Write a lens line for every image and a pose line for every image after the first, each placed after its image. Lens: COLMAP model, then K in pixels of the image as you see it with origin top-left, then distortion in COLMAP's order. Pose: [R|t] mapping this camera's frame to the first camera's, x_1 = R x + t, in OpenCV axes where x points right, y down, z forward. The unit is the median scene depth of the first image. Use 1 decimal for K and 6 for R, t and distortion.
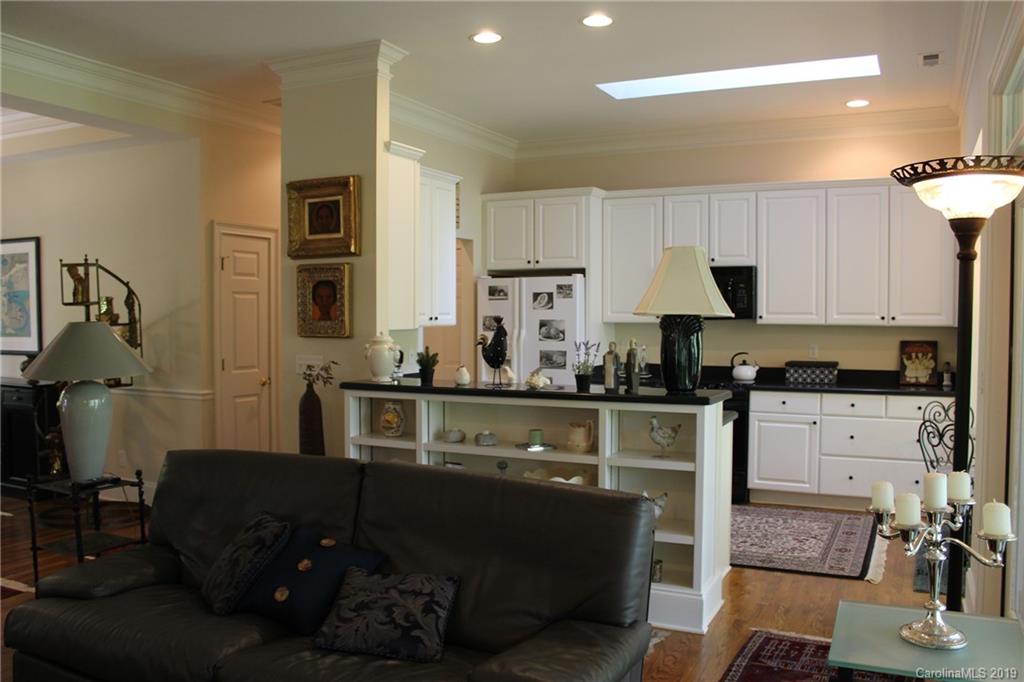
lens RADIAL K [[852.9, 0, 514.3], [0, 852.9, 348.2], [0, 0, 1]] dist [-0.159622, 0.133423]
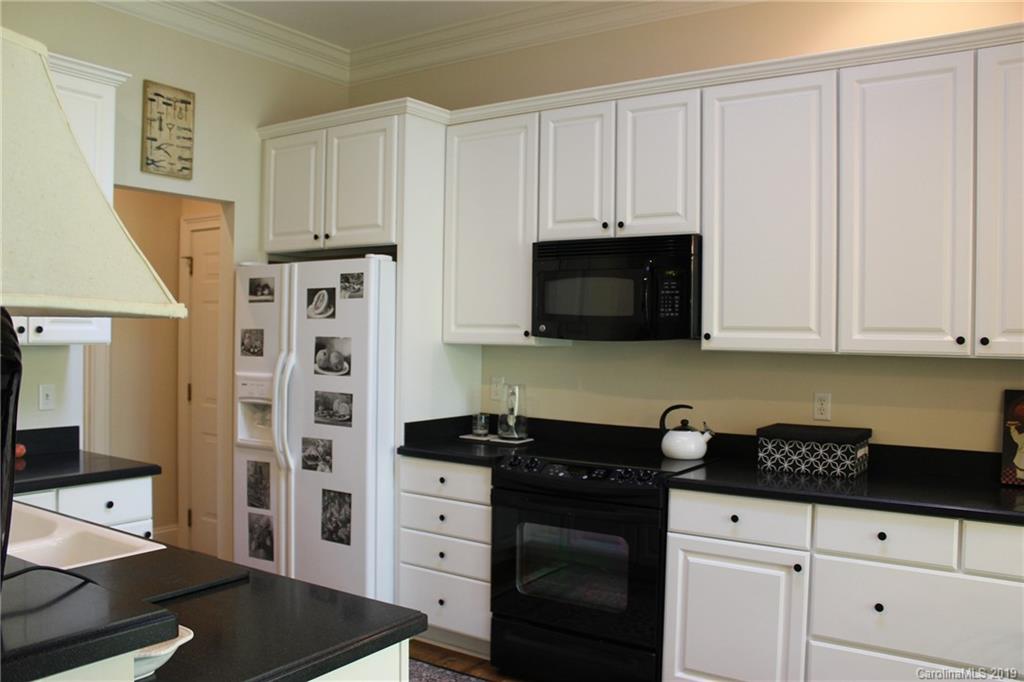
lens RADIAL K [[852.9, 0, 509.4], [0, 852.9, 343.4], [0, 0, 1]] dist [-0.159622, 0.133423]
pose [[0.989775, 0.014828, -0.141864, 0.253368], [-0.019321, 0.999353, -0.030348, -0.015605], [0.141323, 0.032779, 0.989421, 0.500282]]
